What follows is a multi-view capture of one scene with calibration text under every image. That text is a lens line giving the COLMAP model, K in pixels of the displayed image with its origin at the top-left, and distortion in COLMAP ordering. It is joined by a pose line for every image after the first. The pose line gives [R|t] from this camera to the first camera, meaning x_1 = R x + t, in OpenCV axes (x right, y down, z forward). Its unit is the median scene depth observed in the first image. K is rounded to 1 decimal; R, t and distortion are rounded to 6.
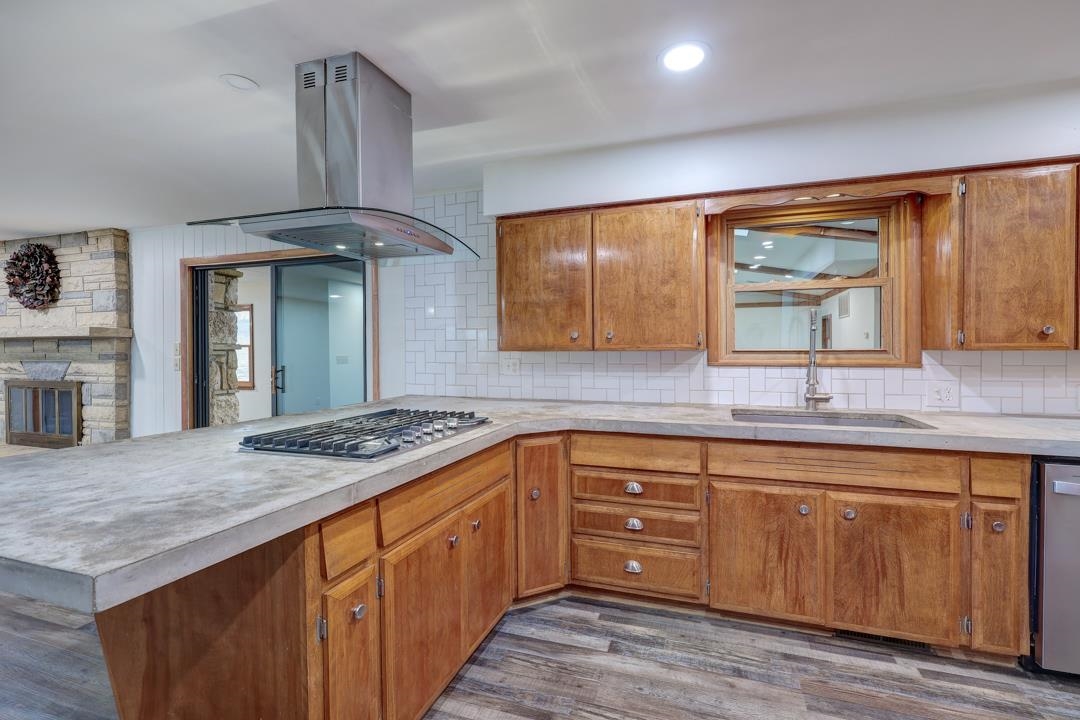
lens RADIAL K [[437.1, 0, 540.0], [0, 437.1, 360.0], [0, 0, 1]] dist [-0.000109, -0.000044]
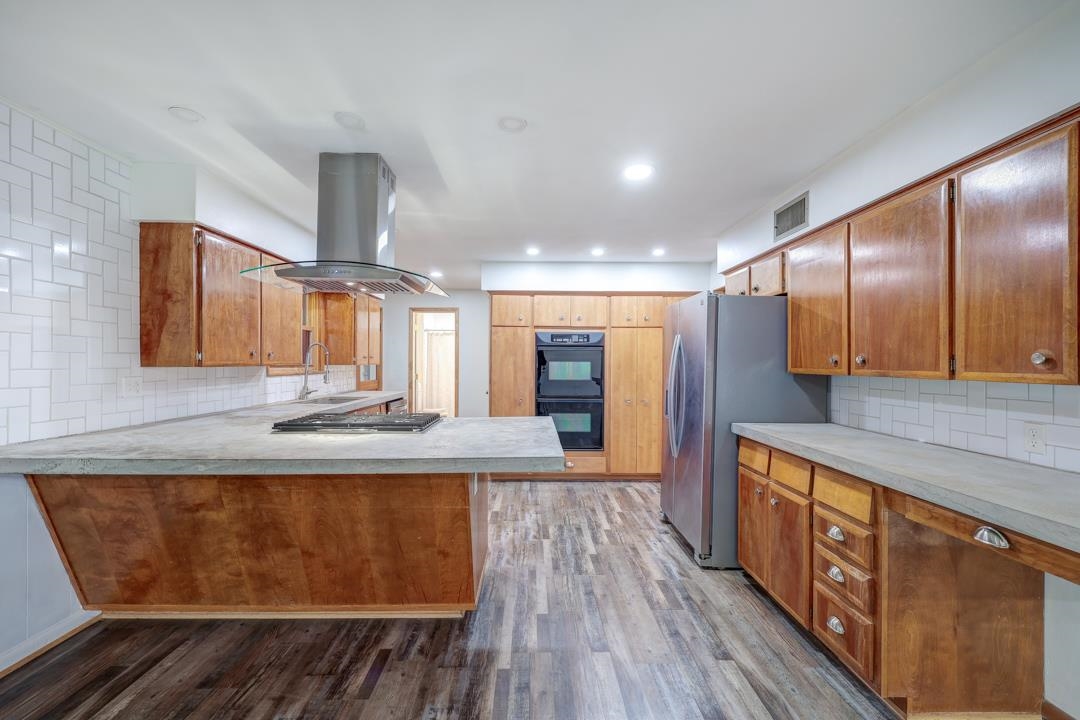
lens RADIAL K [[437.1, 0, 540.0], [0, 437.1, 360.0], [0, 0, 1]] dist [-0.000109, -0.000044]
pose [[-0.310523, 0.007187, 0.950539, -1.254488], [0.021183, 0.999775, -0.000639, -0.020444], [-0.950330, 0.019936, -0.310606, 0.619029]]
